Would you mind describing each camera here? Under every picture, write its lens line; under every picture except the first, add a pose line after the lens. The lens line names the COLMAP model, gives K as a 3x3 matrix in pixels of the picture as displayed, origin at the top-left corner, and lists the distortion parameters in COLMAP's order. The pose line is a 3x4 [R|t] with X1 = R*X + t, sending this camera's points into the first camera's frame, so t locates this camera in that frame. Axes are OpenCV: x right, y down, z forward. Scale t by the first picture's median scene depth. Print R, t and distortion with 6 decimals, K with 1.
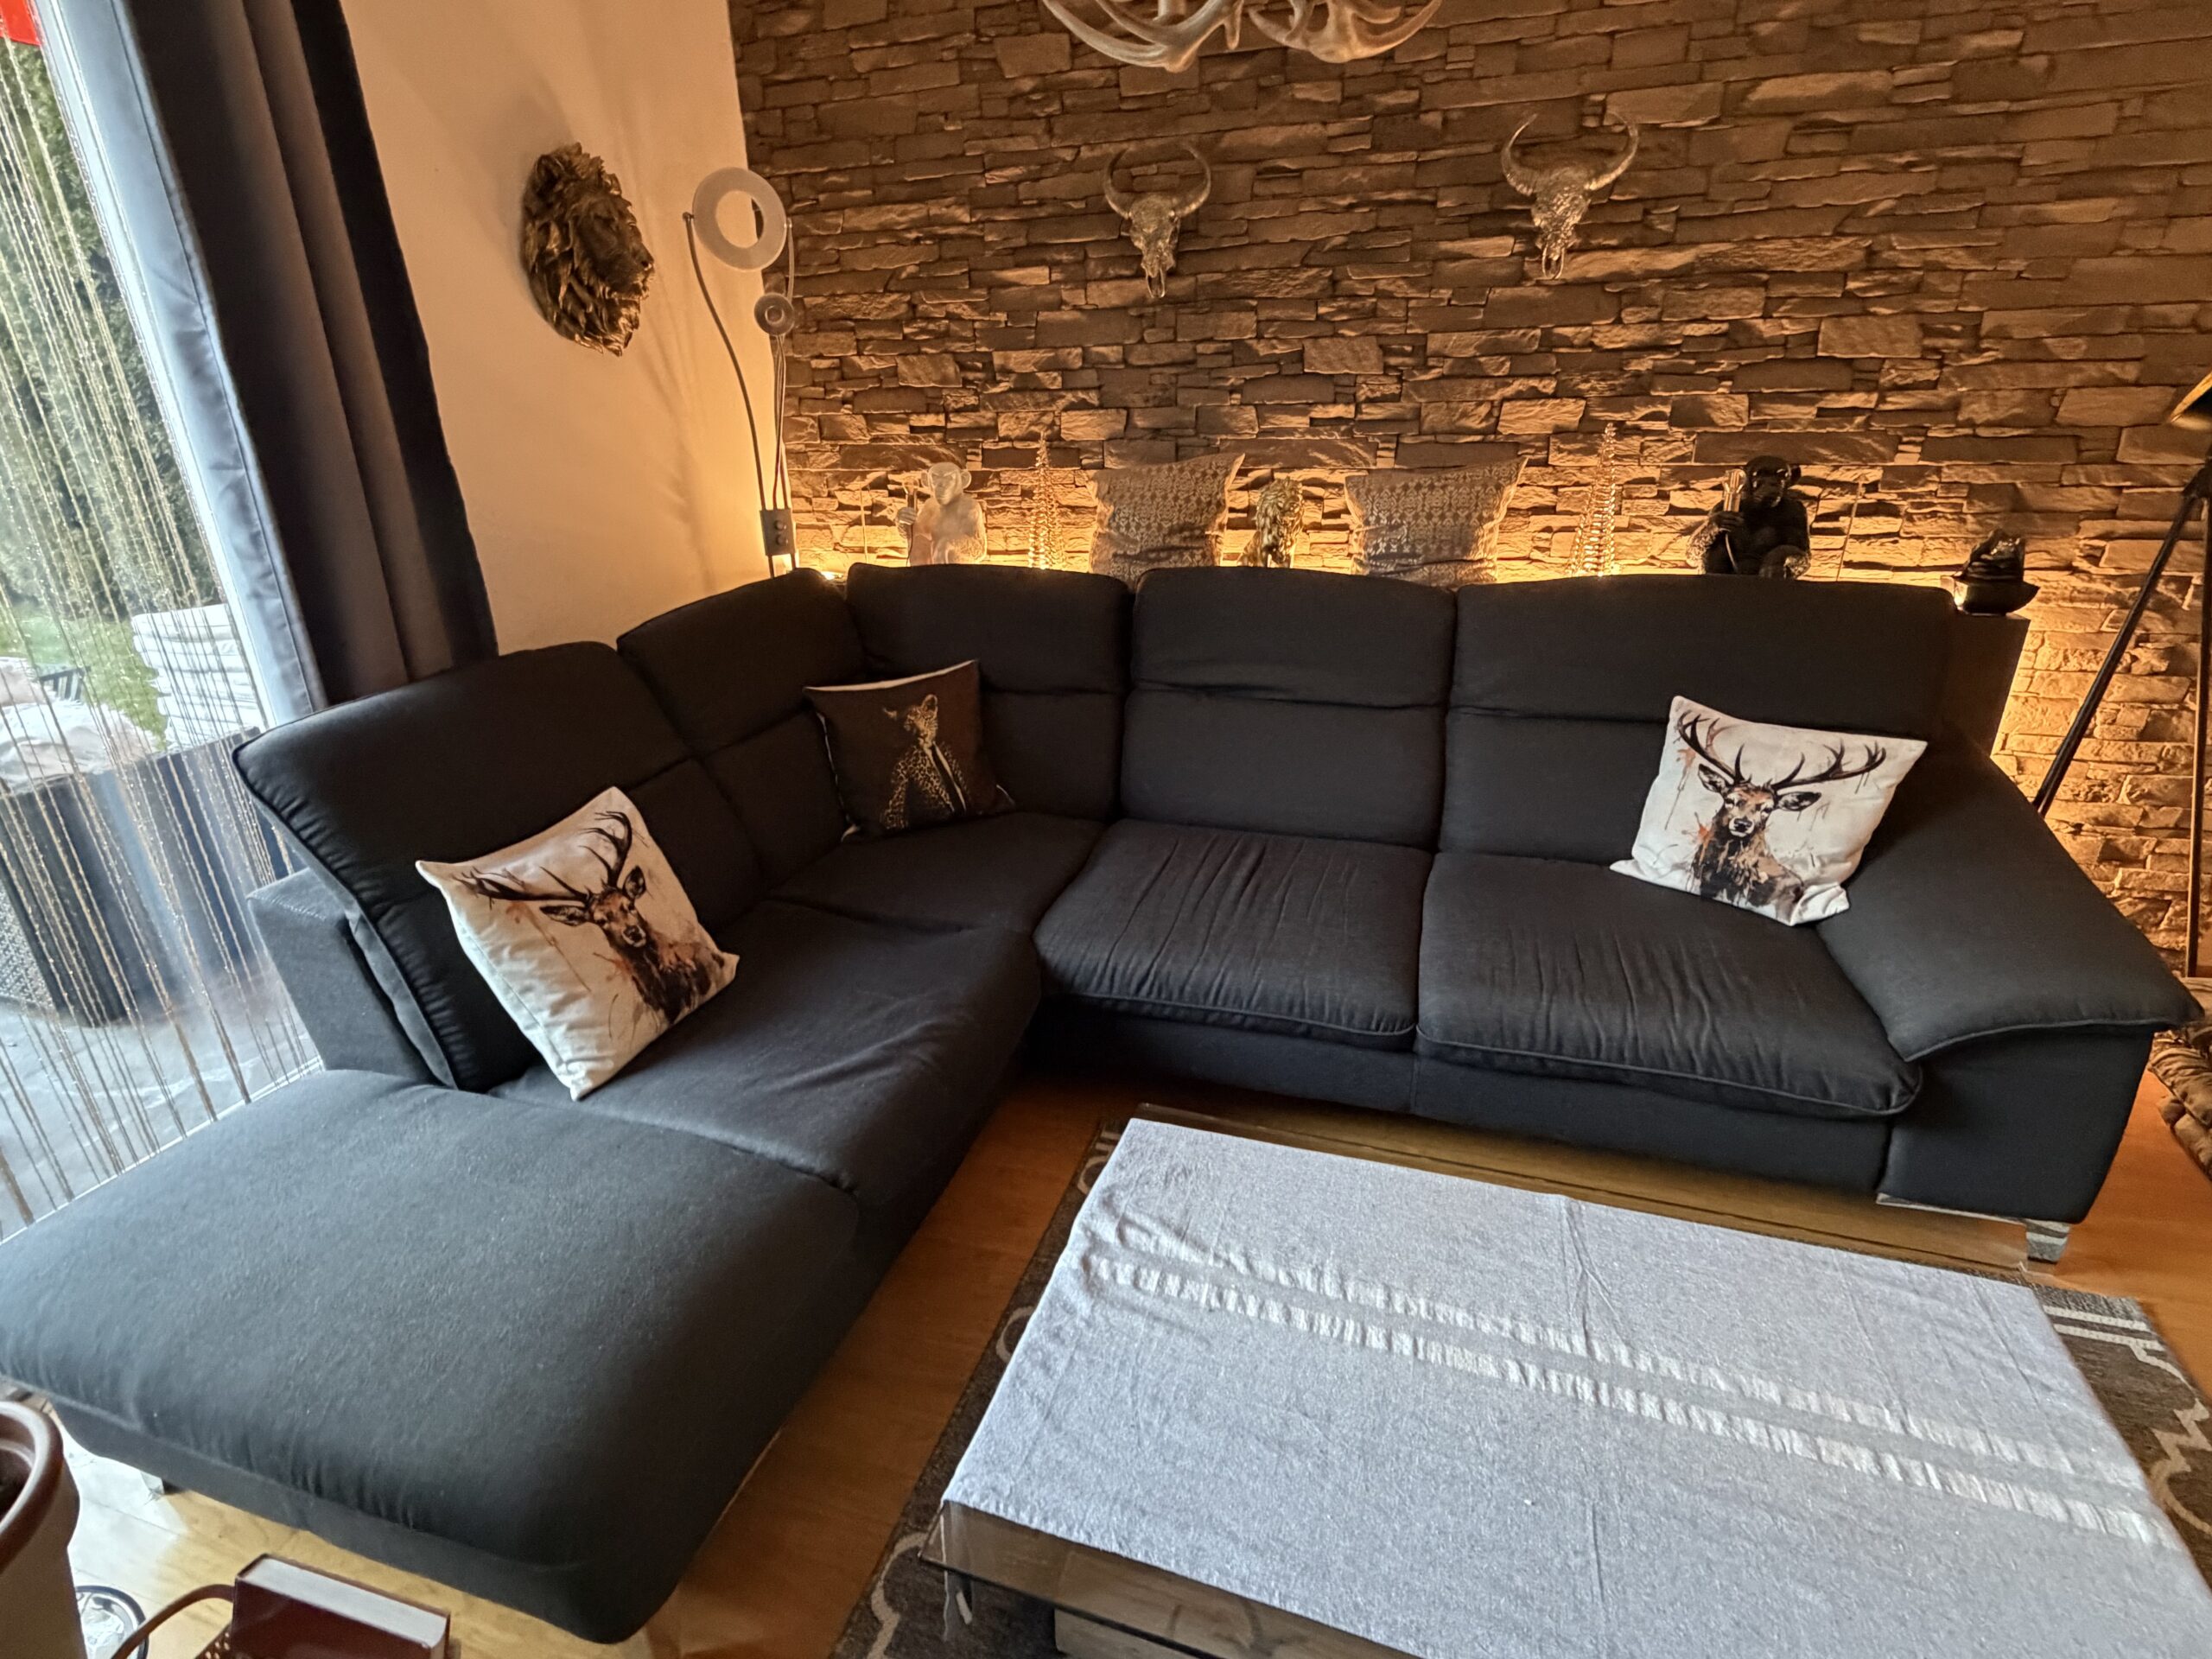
lens RADIAL K [[1091.5, 0, 1106.5], [0, 1091.5, 830.0], [0, 0, 1]] dist [-0.000996, -0.001782]
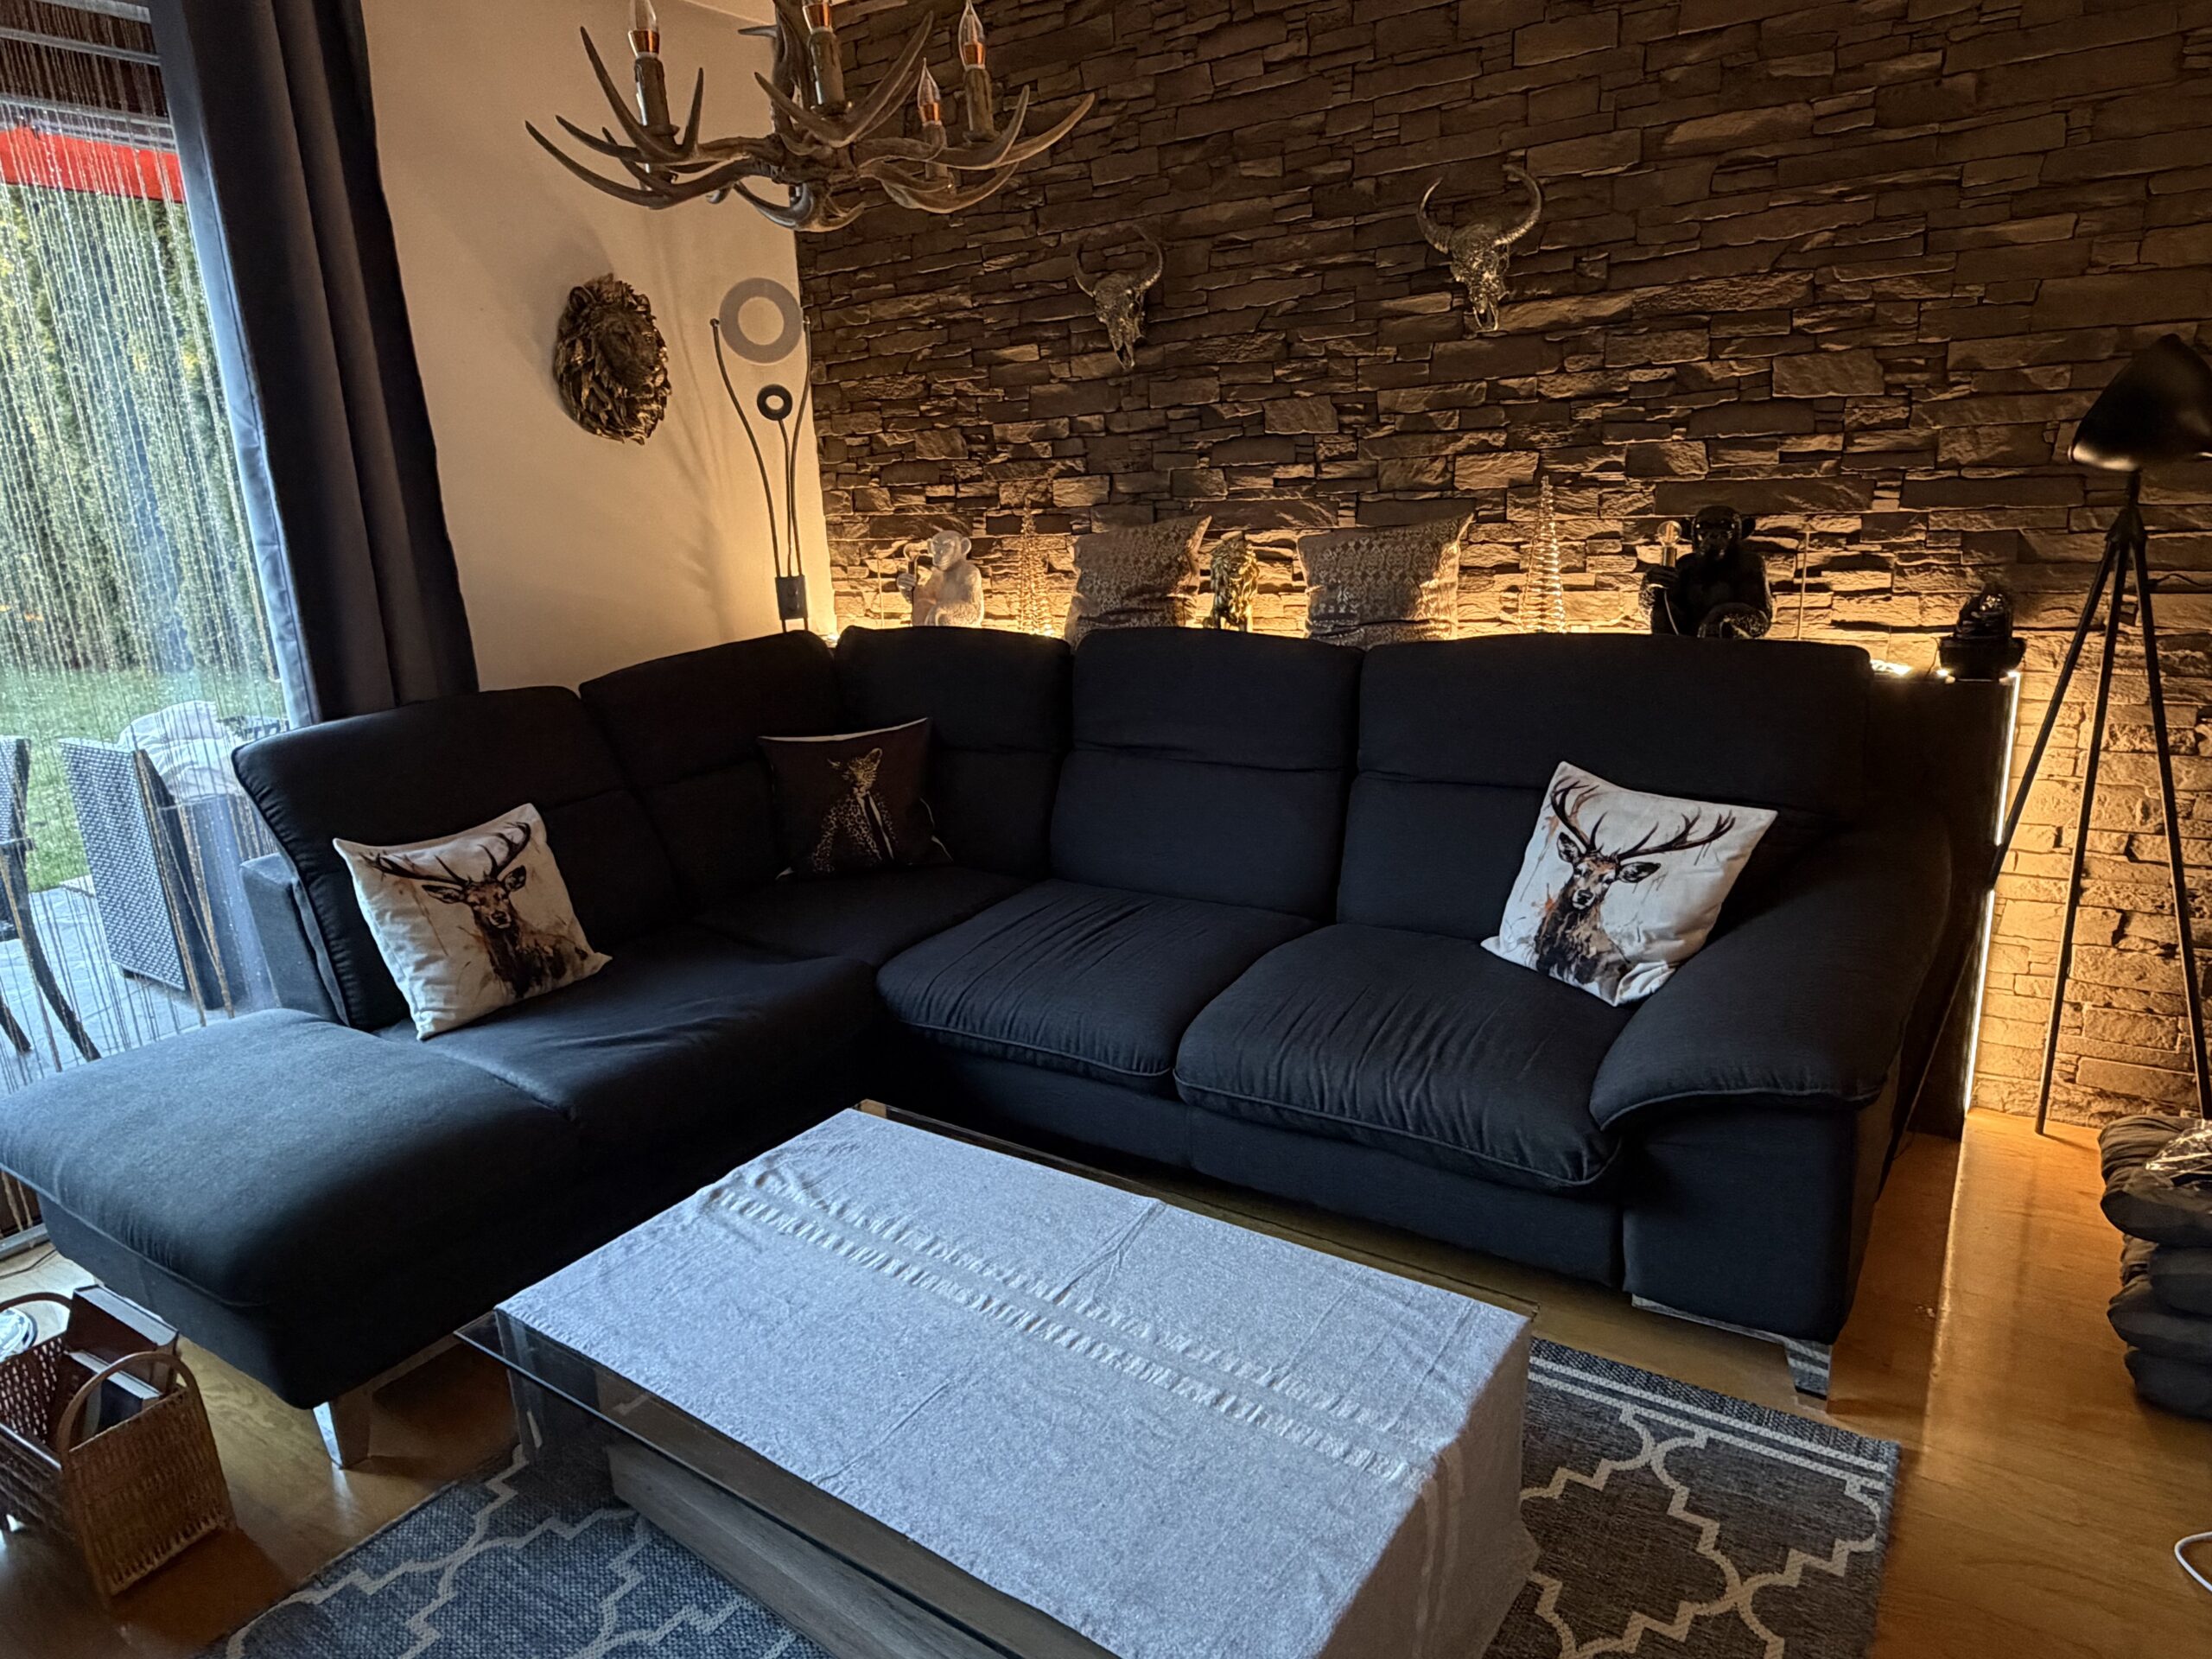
lens RADIAL K [[1384.1, 0, 1105.2], [0, 1384.1, 833.0], [0, 0, 1]] dist [-0.008462, 0.000004]
pose [[0.958381, 0.042883, -0.282253, 0.468476], [-0.073875, 0.992232, -0.100087, 0.079189], [0.275769, 0.116773, 0.954105, -0.203453]]
